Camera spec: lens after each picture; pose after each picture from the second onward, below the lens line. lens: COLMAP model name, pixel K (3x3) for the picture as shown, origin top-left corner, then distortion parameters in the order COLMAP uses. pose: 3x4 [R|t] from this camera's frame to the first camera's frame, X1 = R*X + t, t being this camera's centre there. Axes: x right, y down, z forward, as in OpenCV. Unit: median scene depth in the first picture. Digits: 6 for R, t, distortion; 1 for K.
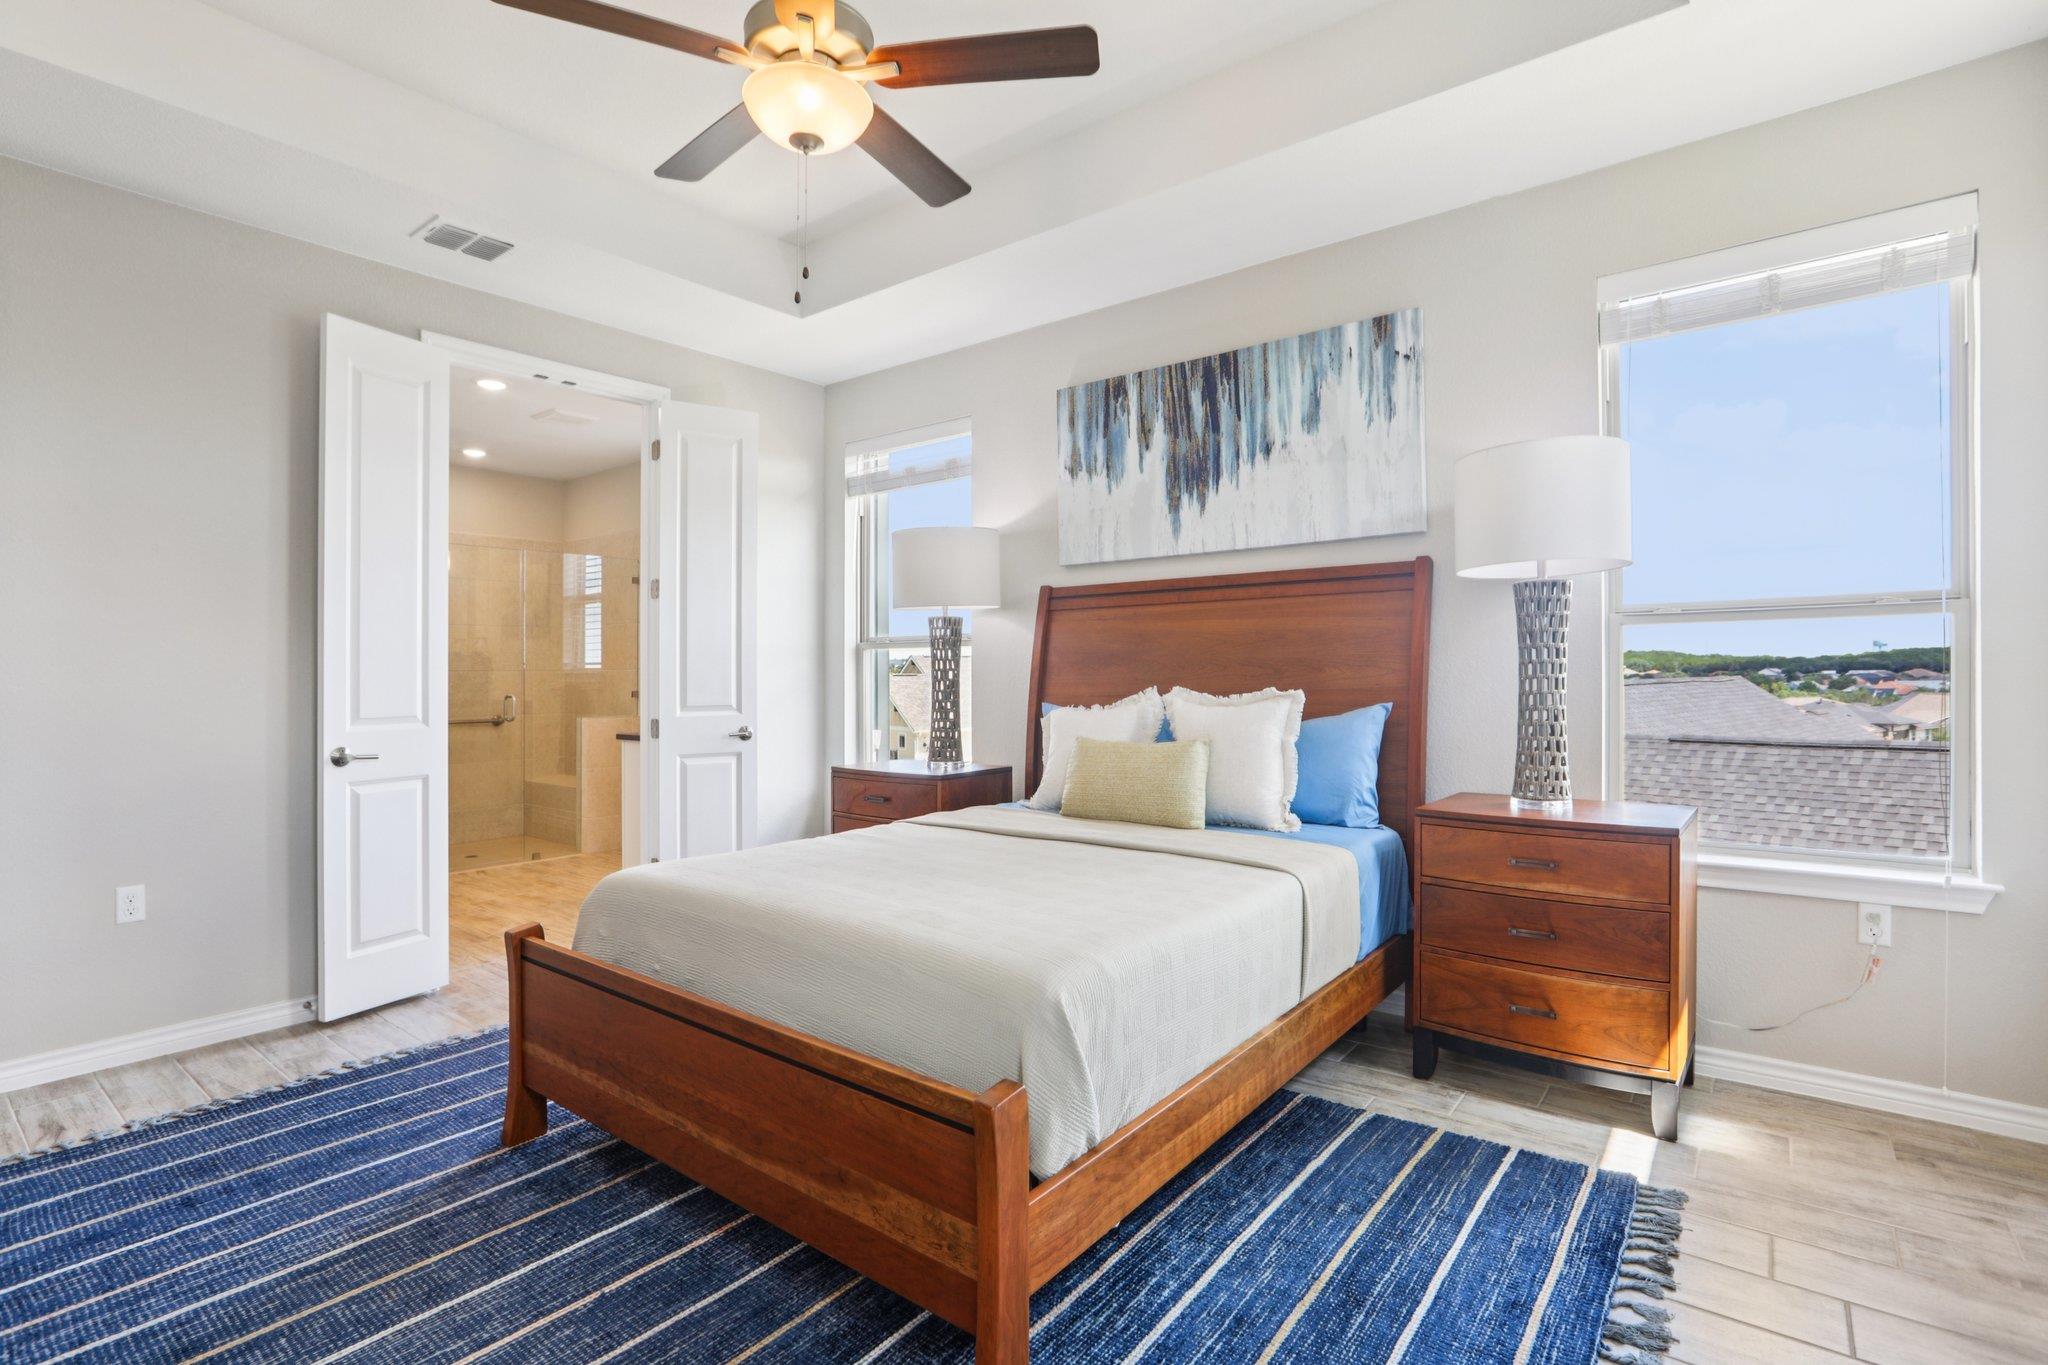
lens RADIAL K [[988.4, 0, 1015.7], [0, 988.4, 667.7], [0, 0, 1]] dist [-0.061118, 0.027334]
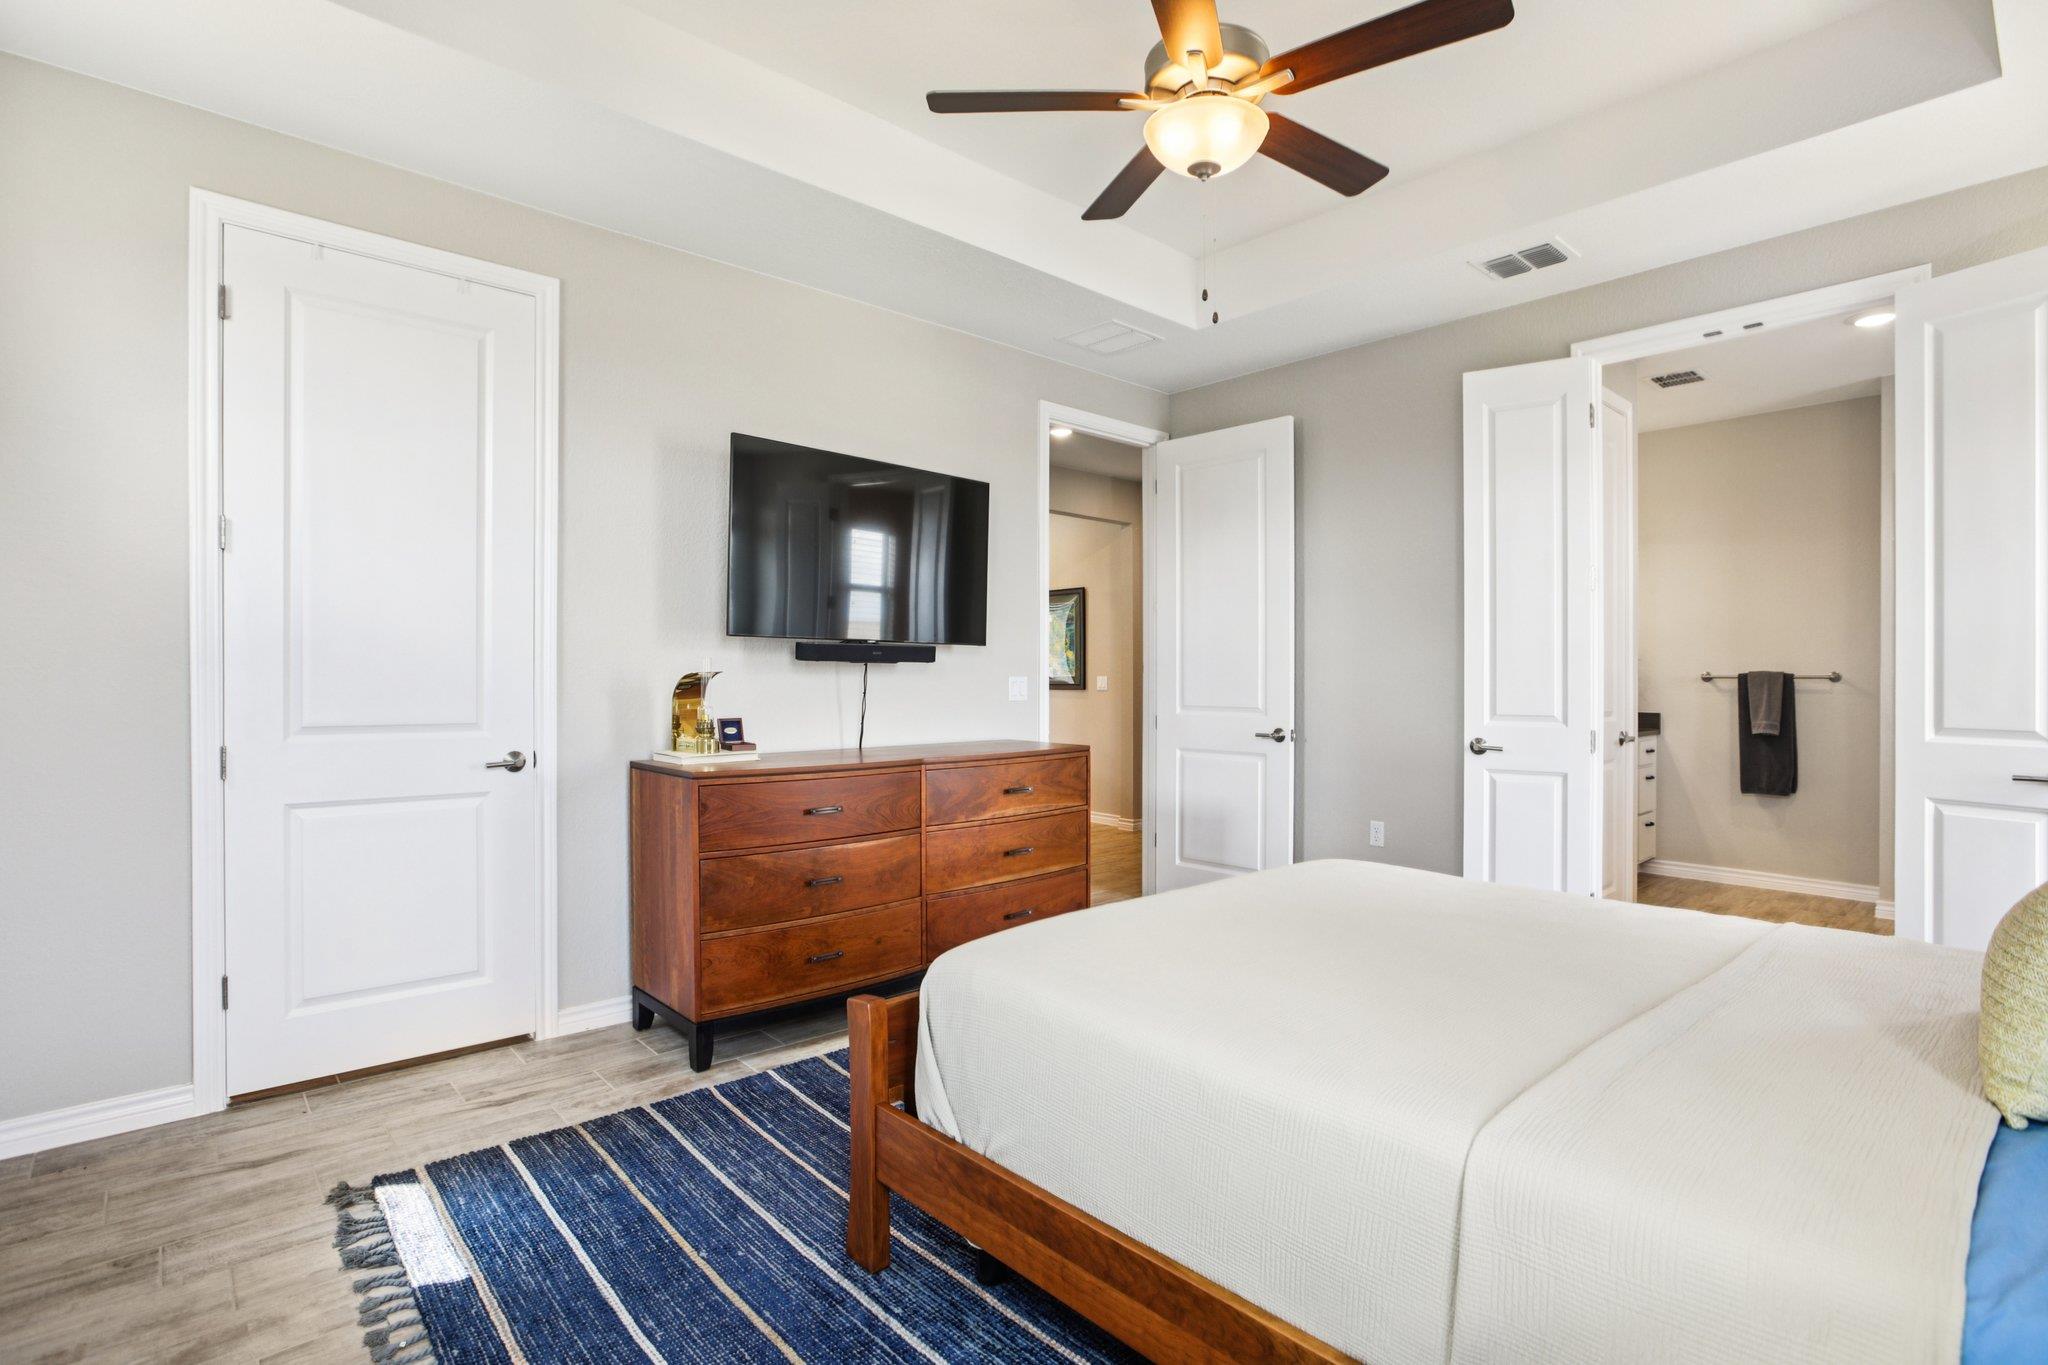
lens RADIAL K [[984.5, 0, 1014.3], [0, 984.5, 673.2], [0, 0, 1]] dist [-0.073904, 0.043985]
pose [[-0.176910, 0.002723, -0.984223, 0.560616], [-0.000168, 0.999996, 0.002797, 0.000981], [0.984227, 0.000660, -0.176909, 0.652808]]
